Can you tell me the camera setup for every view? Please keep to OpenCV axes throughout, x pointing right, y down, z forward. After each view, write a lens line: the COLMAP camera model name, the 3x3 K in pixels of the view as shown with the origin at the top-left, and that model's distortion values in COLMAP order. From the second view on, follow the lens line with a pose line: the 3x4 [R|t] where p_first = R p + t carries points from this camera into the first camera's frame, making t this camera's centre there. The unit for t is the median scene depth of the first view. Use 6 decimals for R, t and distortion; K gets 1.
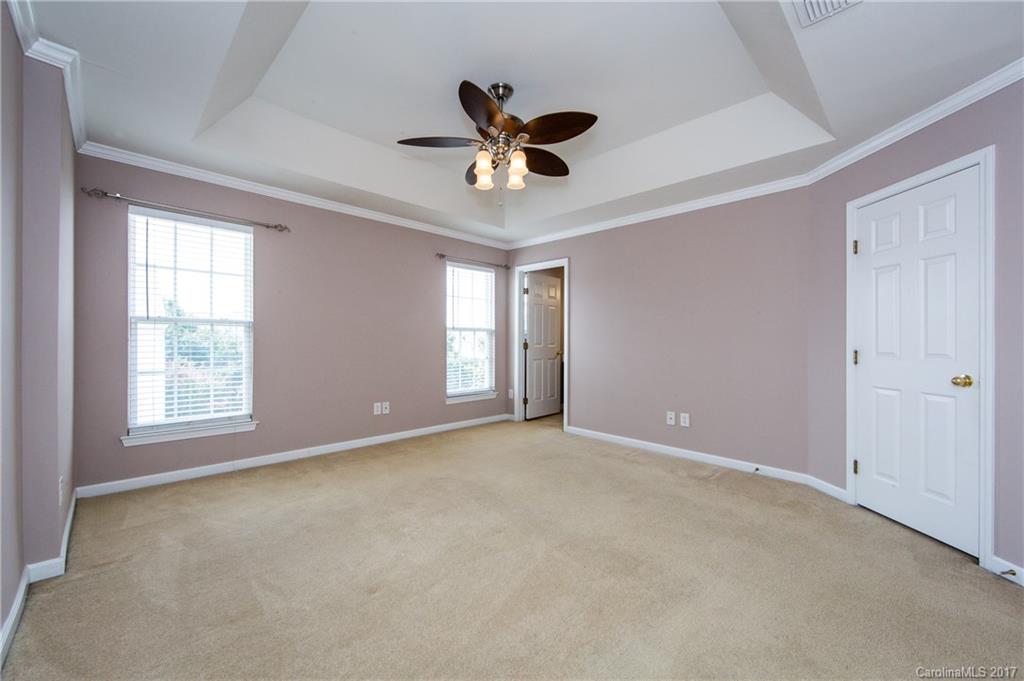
lens RADIAL K [[410.7, 0, 519.0], [0, 410.7, 339.7], [0, 0, 1]] dist [-0.000622, -0.000036]
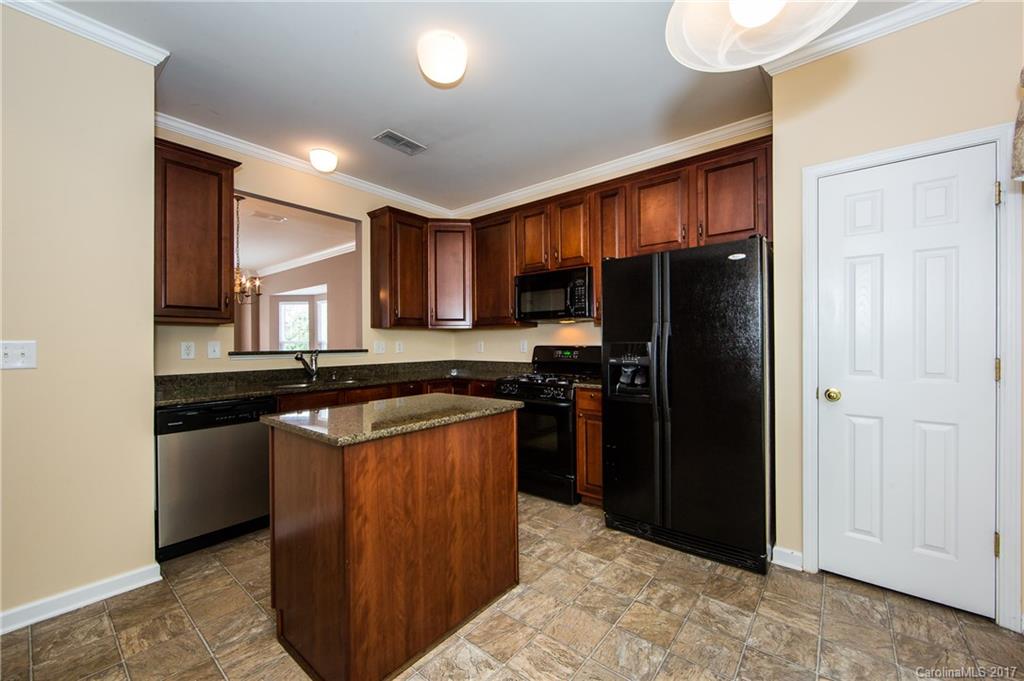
lens RADIAL K [[410.7, 0, 519.0], [0, 410.7, 339.7], [0, 0, 1]] dist [-0.000622, -0.000036]
pose [[0.667610, -0.003623, 0.744503, -0.112302], [0.003784, 0.999992, 0.001473, -0.028739], [-0.744502, 0.001833, 0.667618, 0.977888]]
